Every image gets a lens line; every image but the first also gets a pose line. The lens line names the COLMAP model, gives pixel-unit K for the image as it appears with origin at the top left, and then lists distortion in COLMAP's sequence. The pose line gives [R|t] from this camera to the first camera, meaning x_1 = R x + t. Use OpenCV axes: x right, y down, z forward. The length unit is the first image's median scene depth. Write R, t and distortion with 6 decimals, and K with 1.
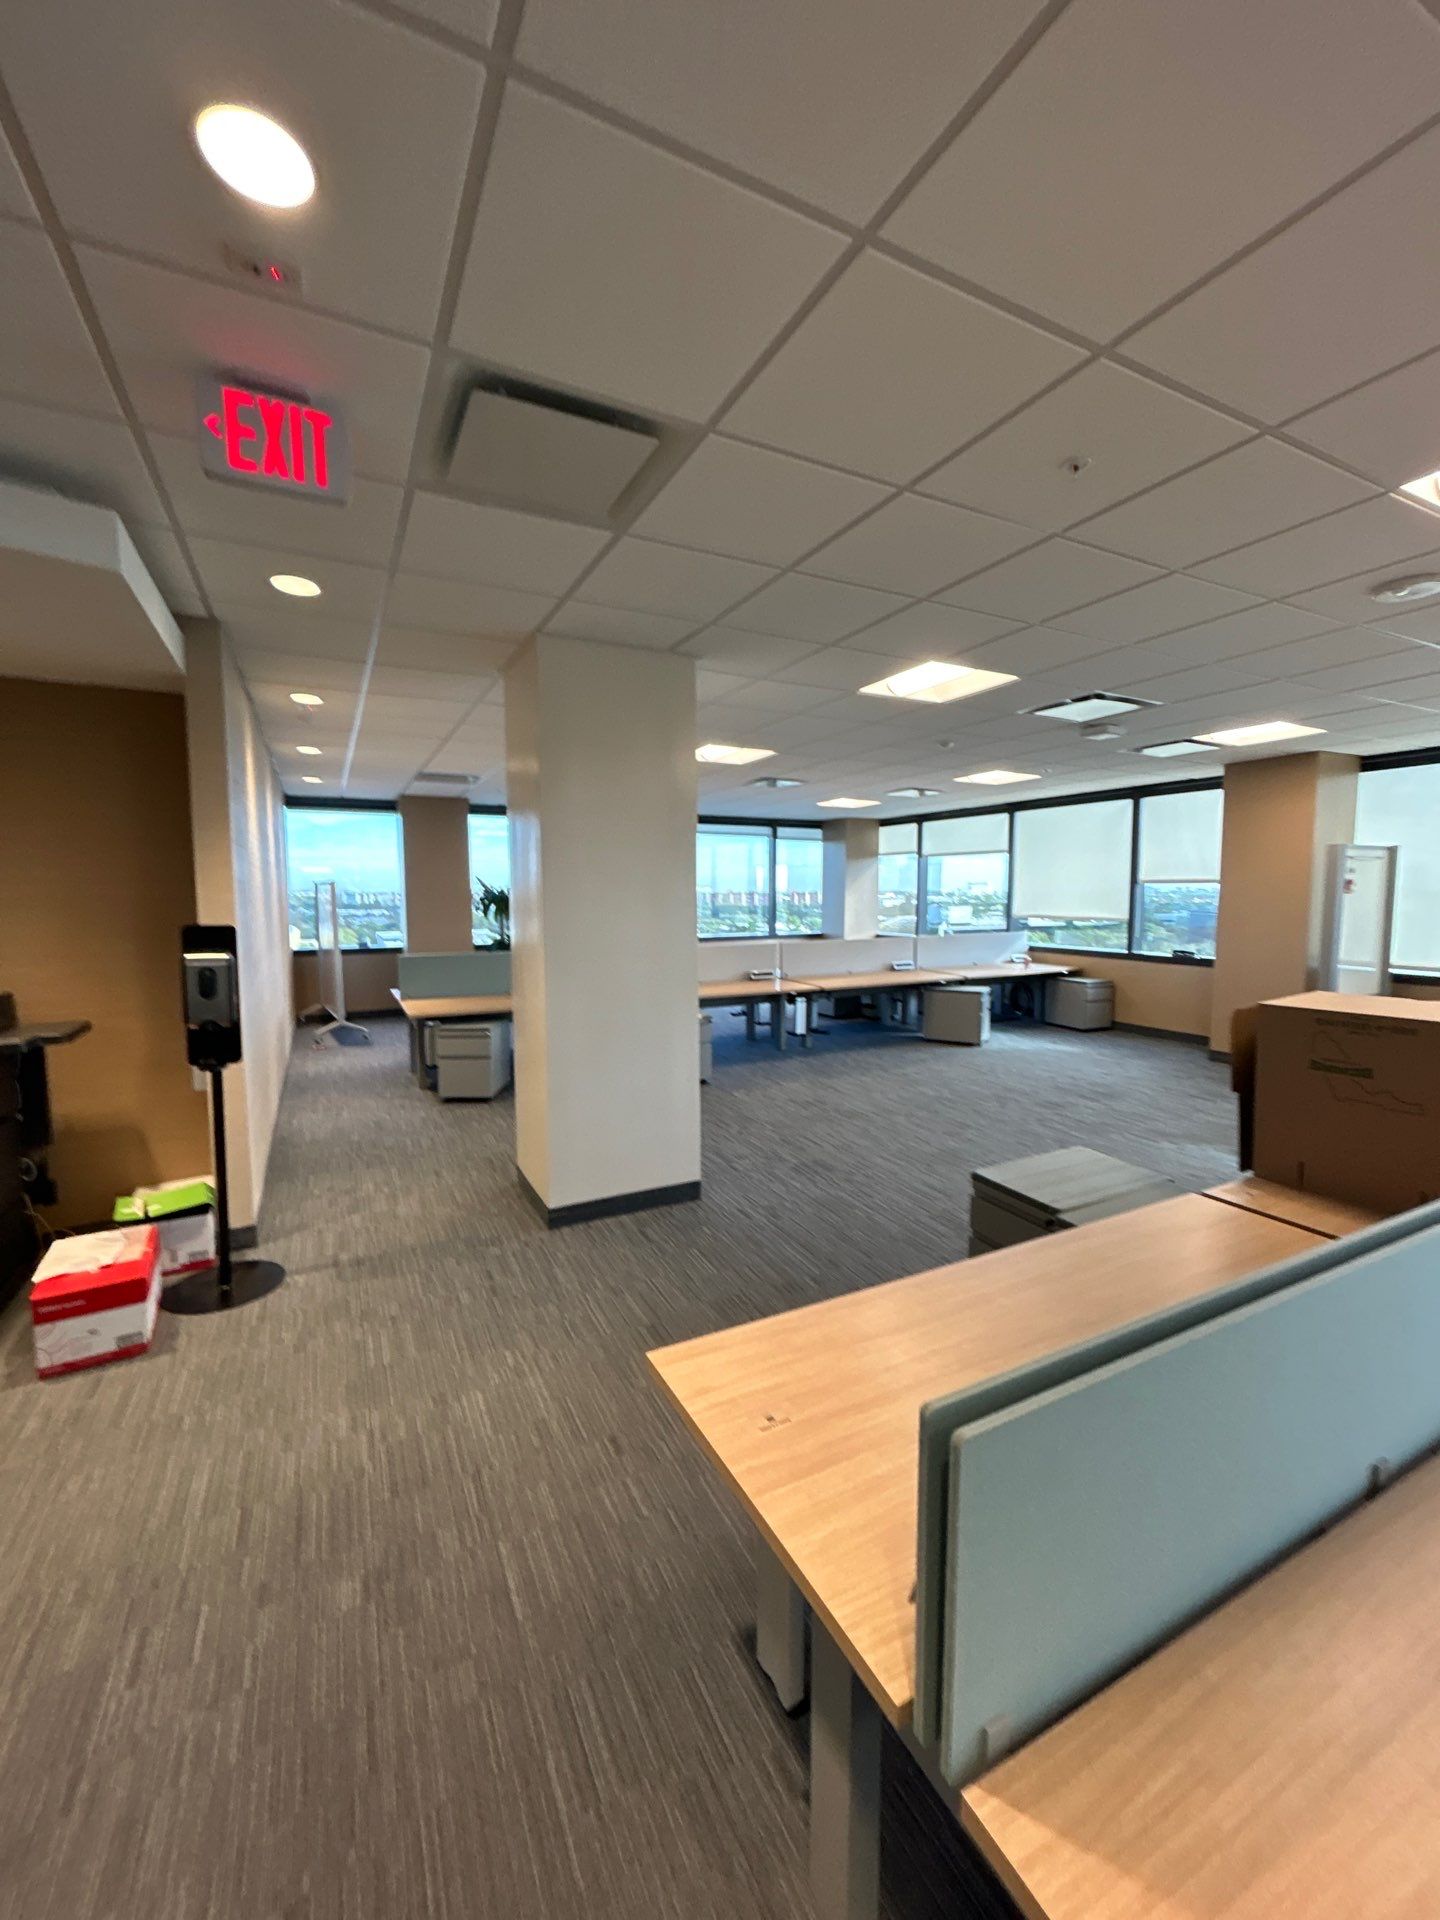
lens RADIAL K [[789.3, 0, 720.0], [0, 789.3, 960.0], [0, 0, 1]] dist [-0.000399, -0.000074]
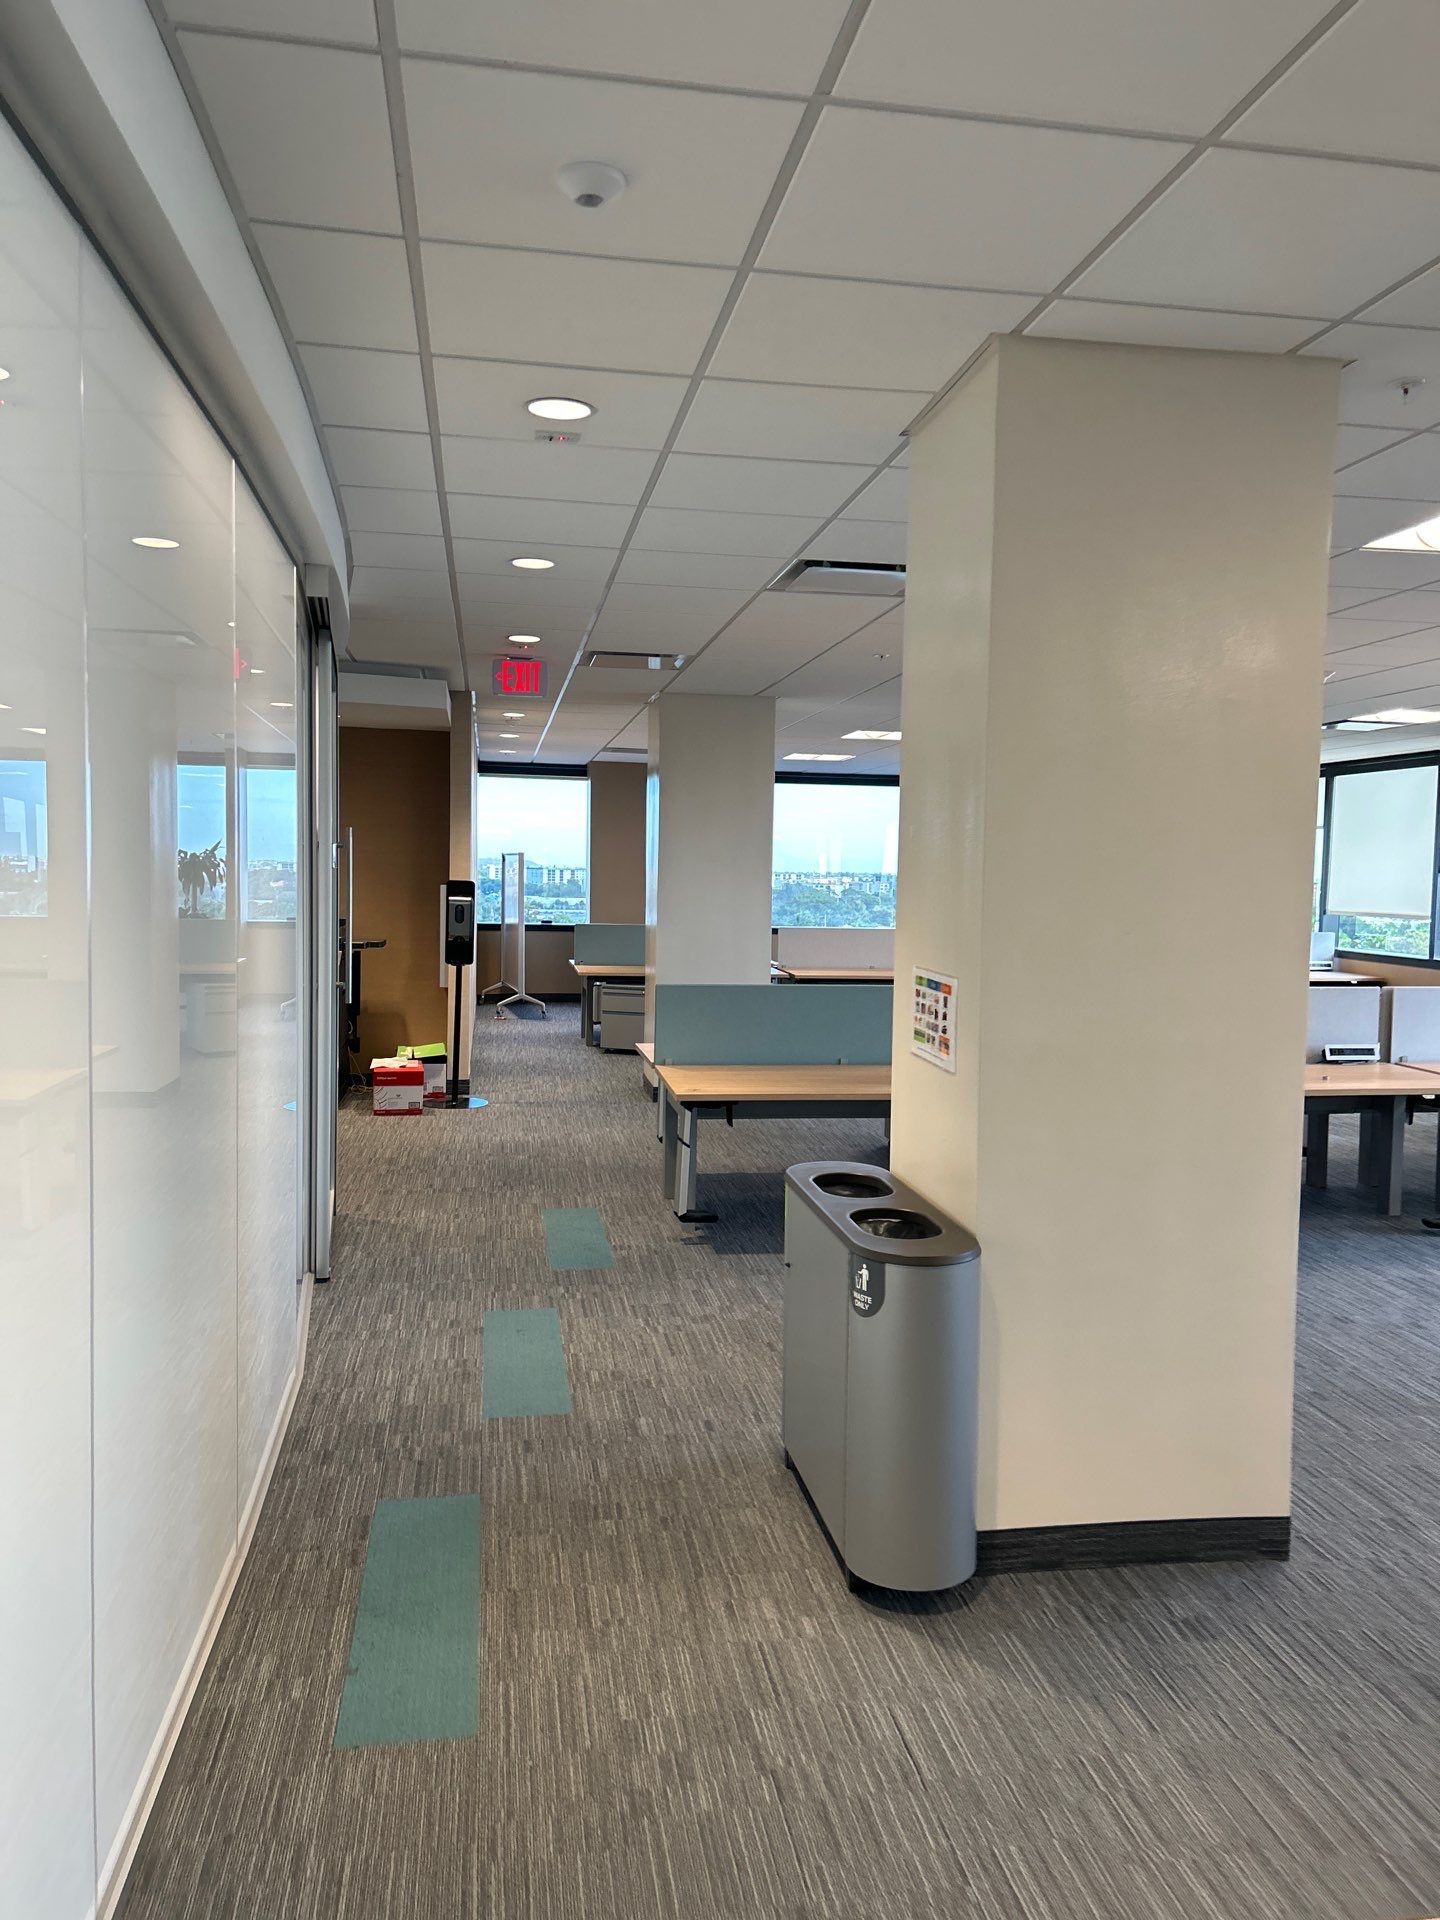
lens RADIAL K [[1528.9, 0, 720.0], [0, 1528.9, 960.0], [0, 0, 1]] dist [0.000839, -0.000125]
pose [[0.950299, 0.038081, -0.309000, 0.402437], [-0.047826, 0.998567, -0.024021, 0.080304], [0.307642, 0.037605, 0.950759, -0.866112]]
